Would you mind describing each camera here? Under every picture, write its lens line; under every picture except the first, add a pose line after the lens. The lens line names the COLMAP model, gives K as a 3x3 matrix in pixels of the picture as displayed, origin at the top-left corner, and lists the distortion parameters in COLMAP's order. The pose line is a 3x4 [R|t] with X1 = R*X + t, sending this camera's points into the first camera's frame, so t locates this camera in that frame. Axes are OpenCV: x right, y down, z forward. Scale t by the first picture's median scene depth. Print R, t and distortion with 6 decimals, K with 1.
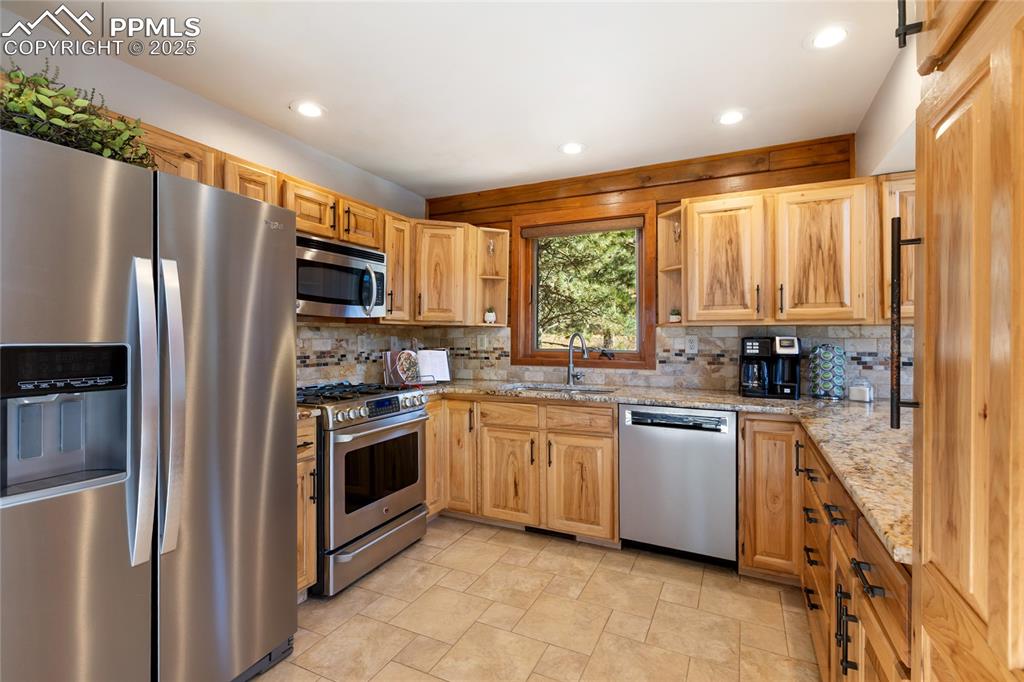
lens RADIAL K [[462.5, 0, 510.8], [0, 462.5, 333.1], [0, 0, 1]] dist [0.002117, 0.000387]
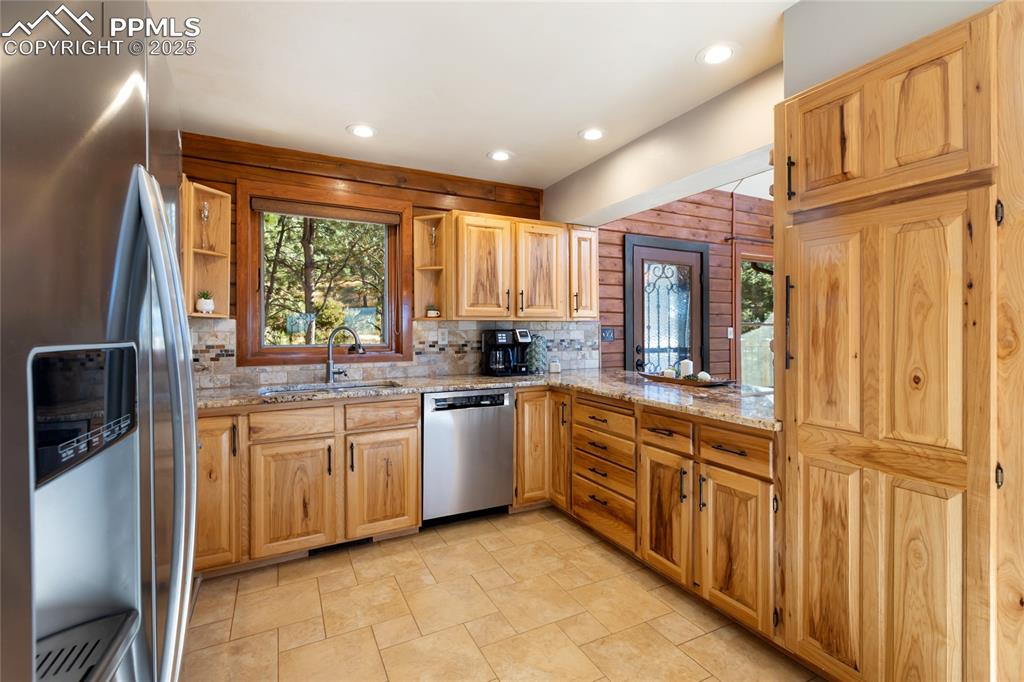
lens RADIAL K [[462.5, 0, 510.8], [0, 462.5, 333.1], [0, 0, 1]] dist [0.002117, 0.000387]
pose [[0.598510, -0.007105, 0.801084, -0.436923], [0.000304, 0.999963, 0.008642, 0.006035], [-0.801115, -0.004929, 0.598490, 0.189313]]
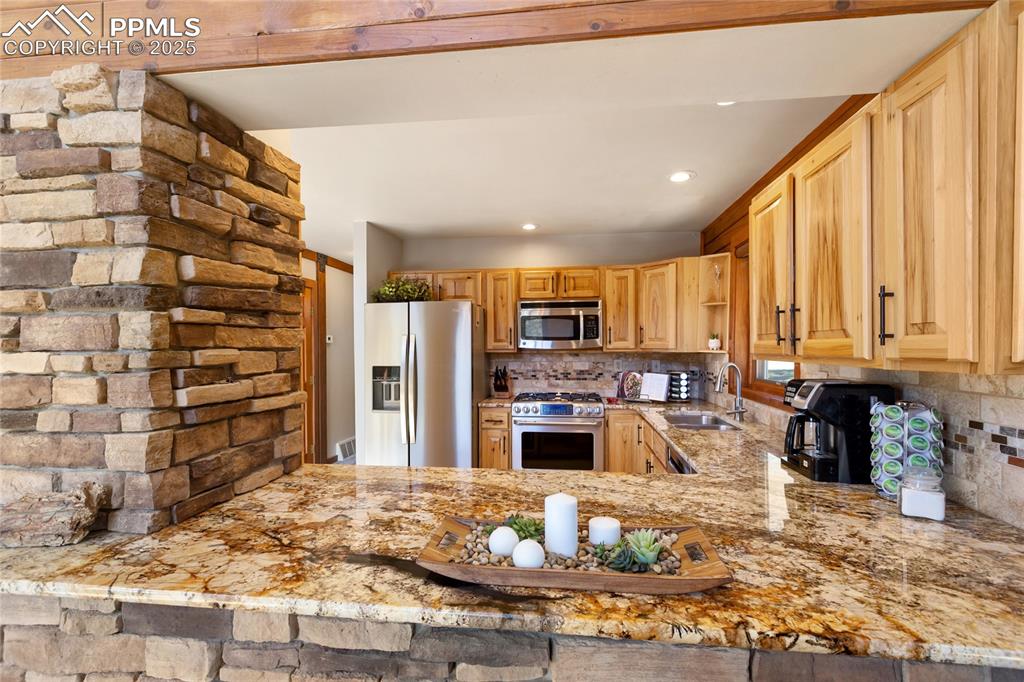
lens RADIAL K [[449.9, 0, 512.0], [0, 449.9, 341.0], [0, 0, 1]] dist [0.000446, 0.000018]
pose [[0.329079, -0.013924, -0.944200, 0.914894], [0.007635, 0.999898, -0.012084, -0.039431], [0.944272, -0.003233, 0.329151, 0.336011]]
